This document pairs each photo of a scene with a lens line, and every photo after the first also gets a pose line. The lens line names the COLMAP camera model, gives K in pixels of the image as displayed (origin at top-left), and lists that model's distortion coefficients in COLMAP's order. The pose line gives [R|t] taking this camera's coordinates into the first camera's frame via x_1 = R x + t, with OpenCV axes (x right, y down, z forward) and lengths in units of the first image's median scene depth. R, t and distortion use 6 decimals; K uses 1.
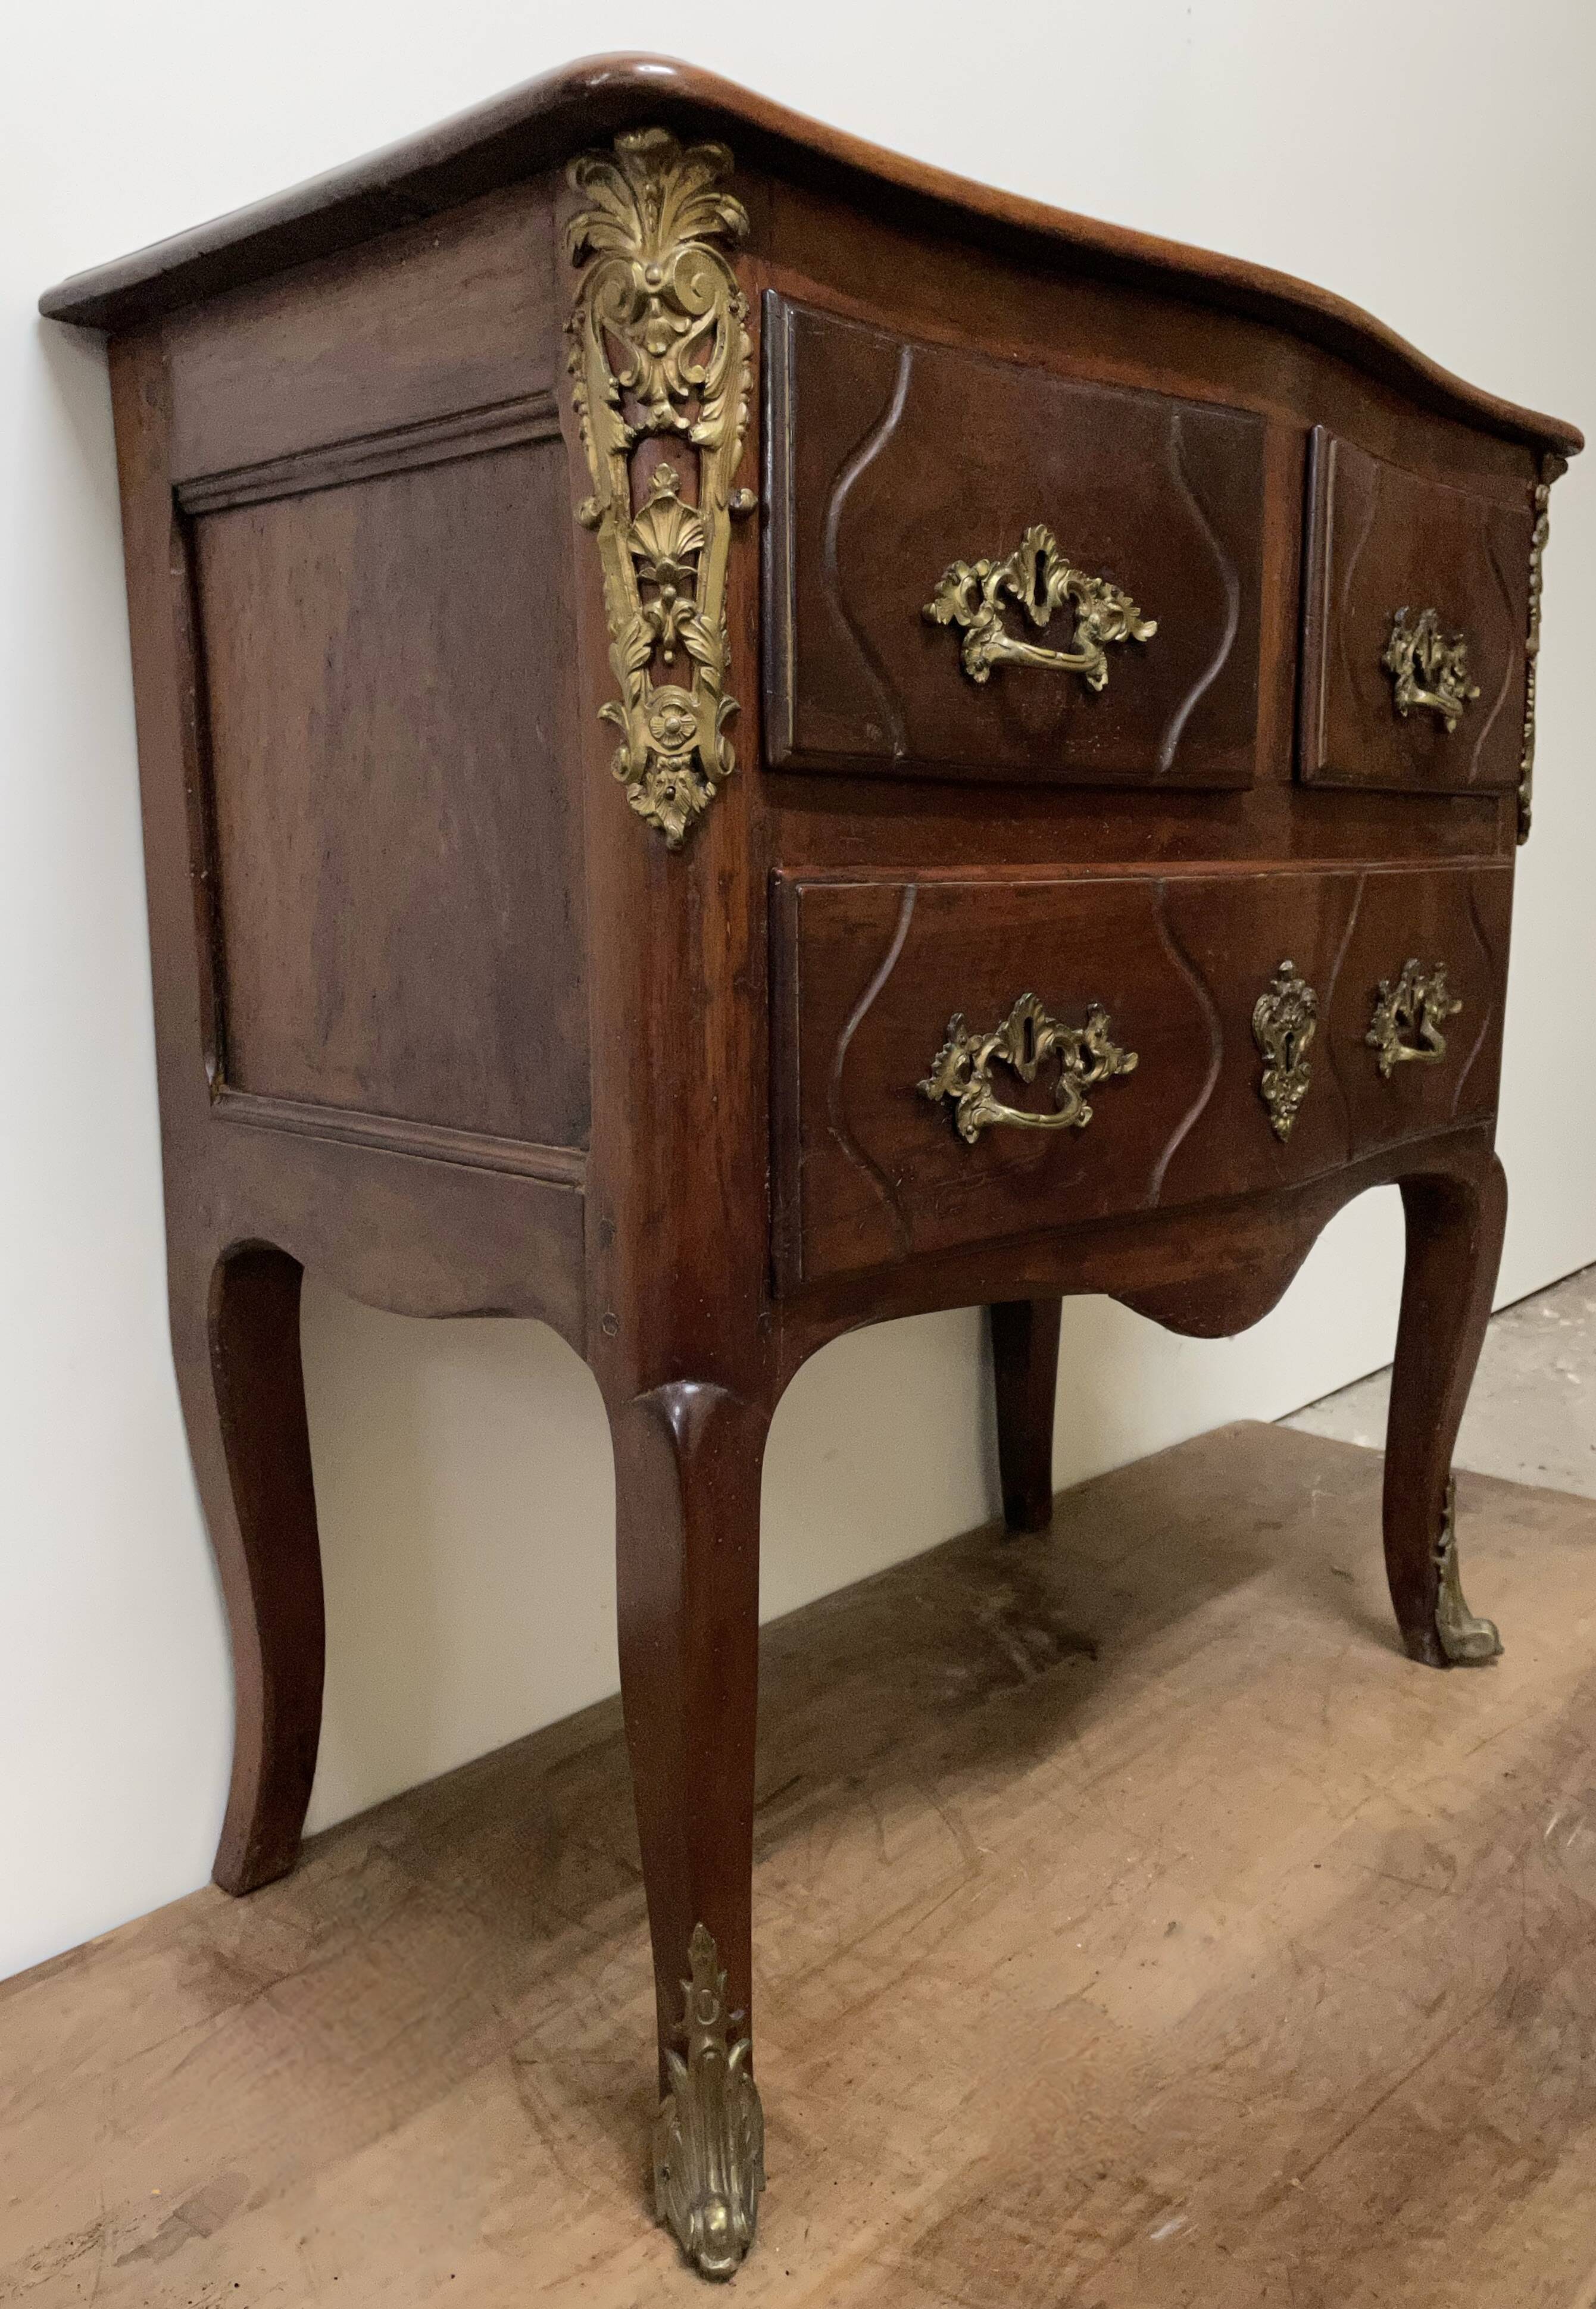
lens RADIAL K [[1969.4, 0, 845.9], [0, 1969.4, 1228.1], [0, 0, 1]] dist [0.141920, -0.145506]
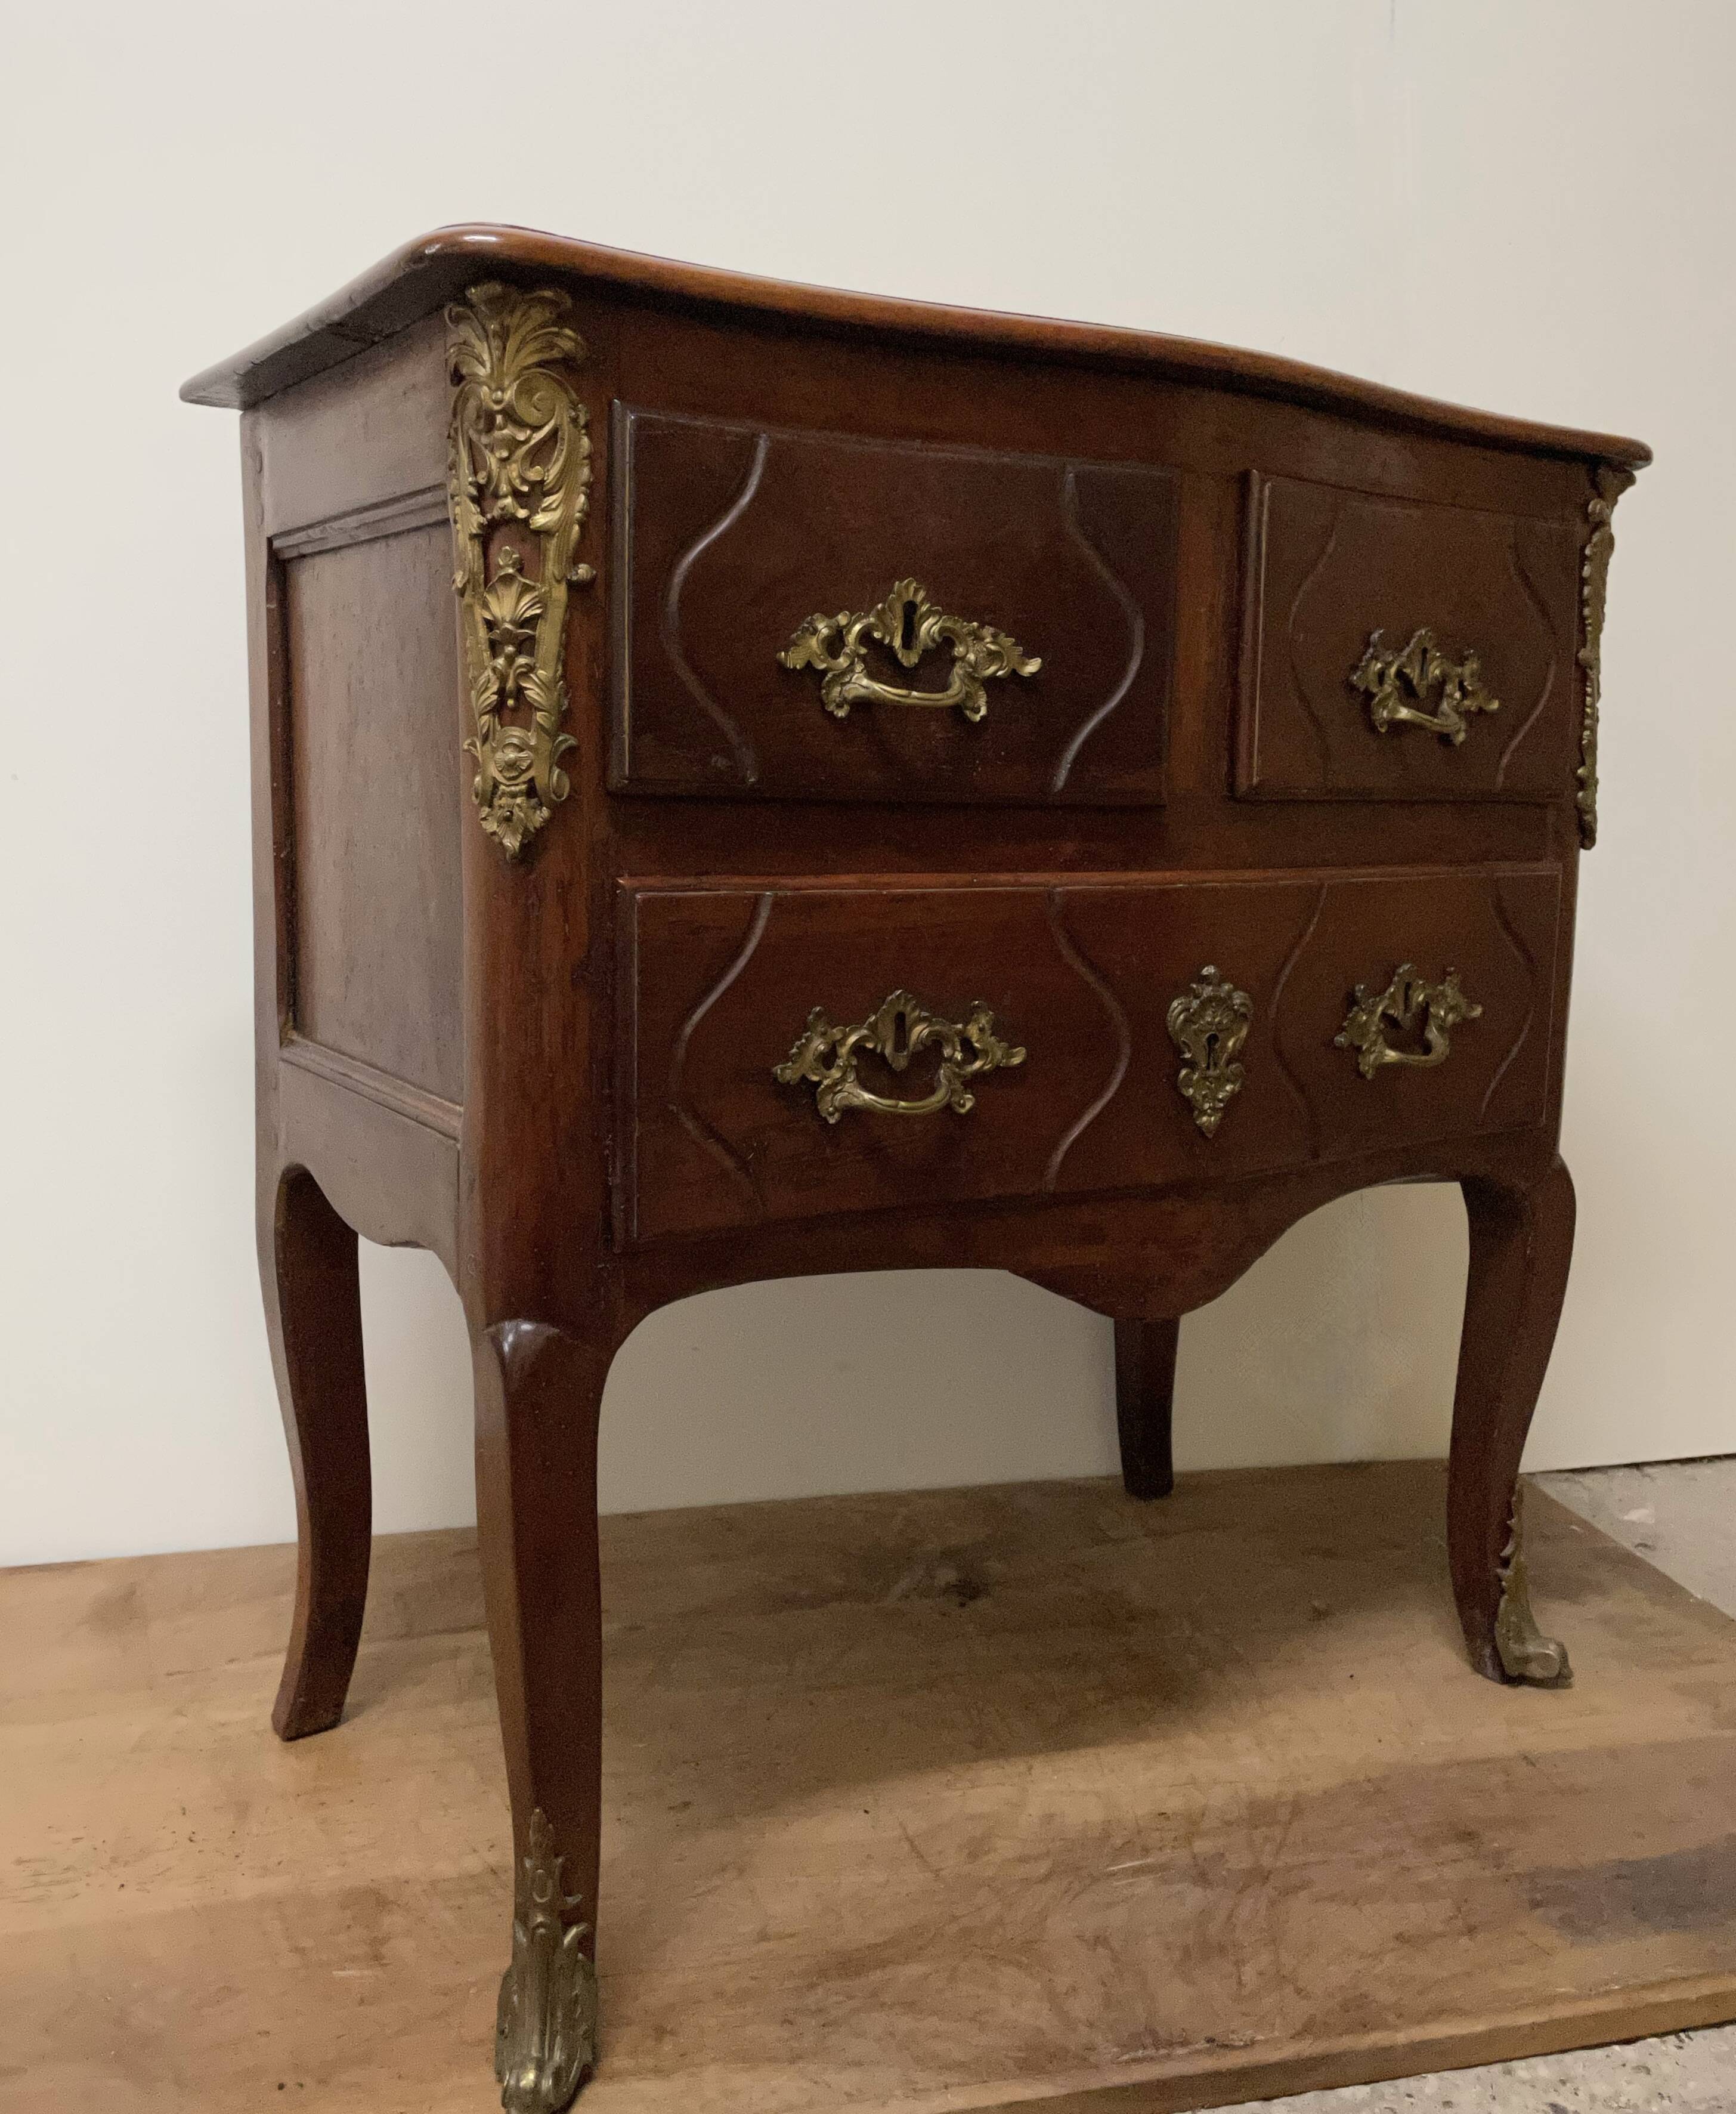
lens RADIAL K [[2013.2, 0, 868.0], [0, 2013.2, 1057.0], [0, 0, 1]] dist [0.119981, -0.008647]
pose [[0.968487, 0.055029, -0.242910, 0.366042], [-0.066472, 0.997020, -0.039158, -0.038667], [0.240032, 0.054071, 0.969258, -0.090917]]
